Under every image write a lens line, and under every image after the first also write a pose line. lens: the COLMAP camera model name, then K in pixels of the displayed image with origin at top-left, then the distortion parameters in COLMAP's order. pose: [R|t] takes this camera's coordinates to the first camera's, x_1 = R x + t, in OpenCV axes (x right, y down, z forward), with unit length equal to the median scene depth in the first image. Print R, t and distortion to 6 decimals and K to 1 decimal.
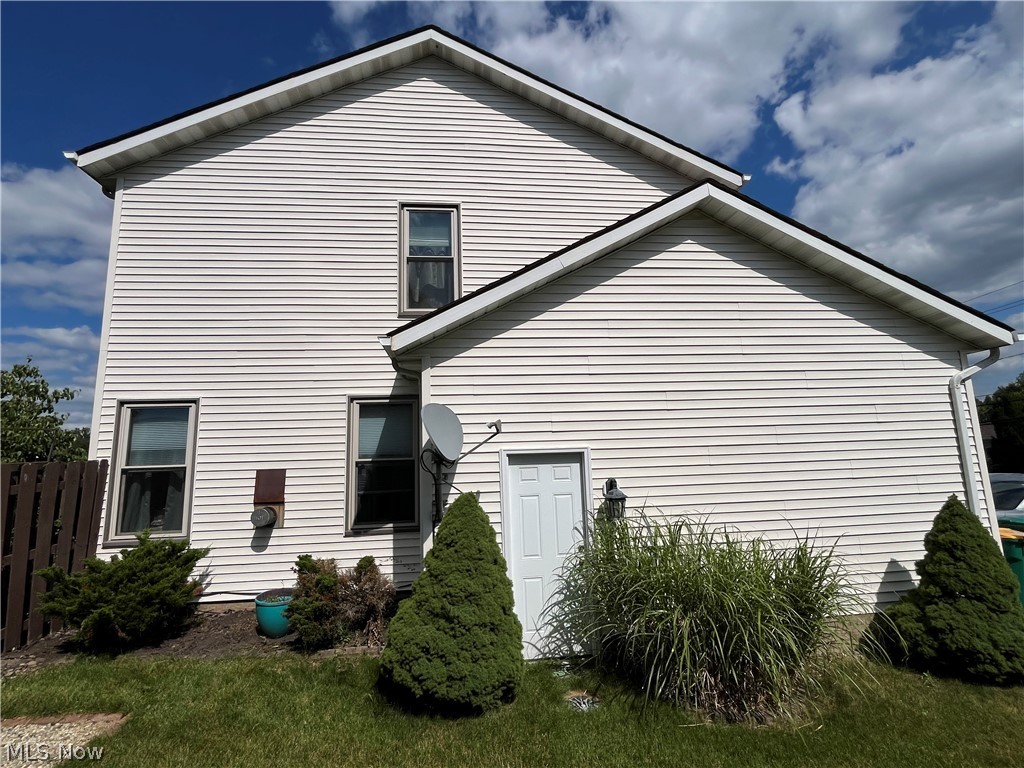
lens RADIAL K [[483.9, 0, 511.9], [0, 483.9, 381.4], [0, 0, 1]] dist [0.000745, 0.000769]
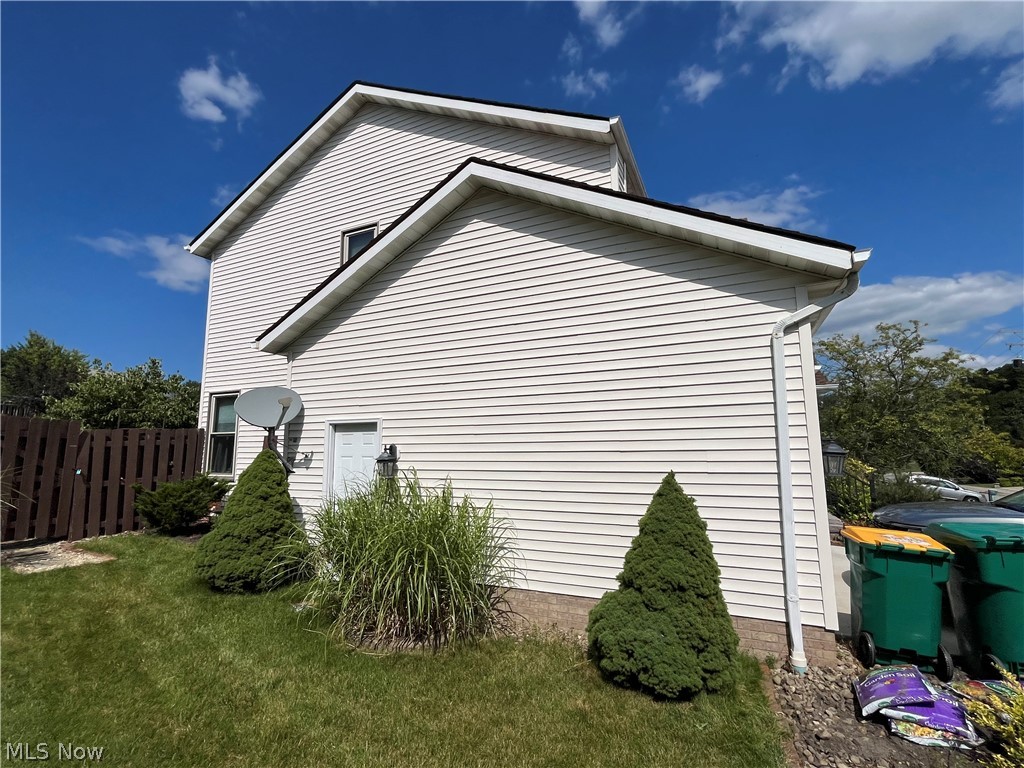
lens RADIAL K [[483.9, 0, 515.1], [0, 483.9, 383.4], [0, 0, 1]] dist [0.000745, 0.000769]
pose [[0.854890, -0.044789, -0.516872, 0.936365], [0.065079, 0.997655, 0.021188, 0.041445], [0.514711, -0.051751, 0.855801, 0.135359]]
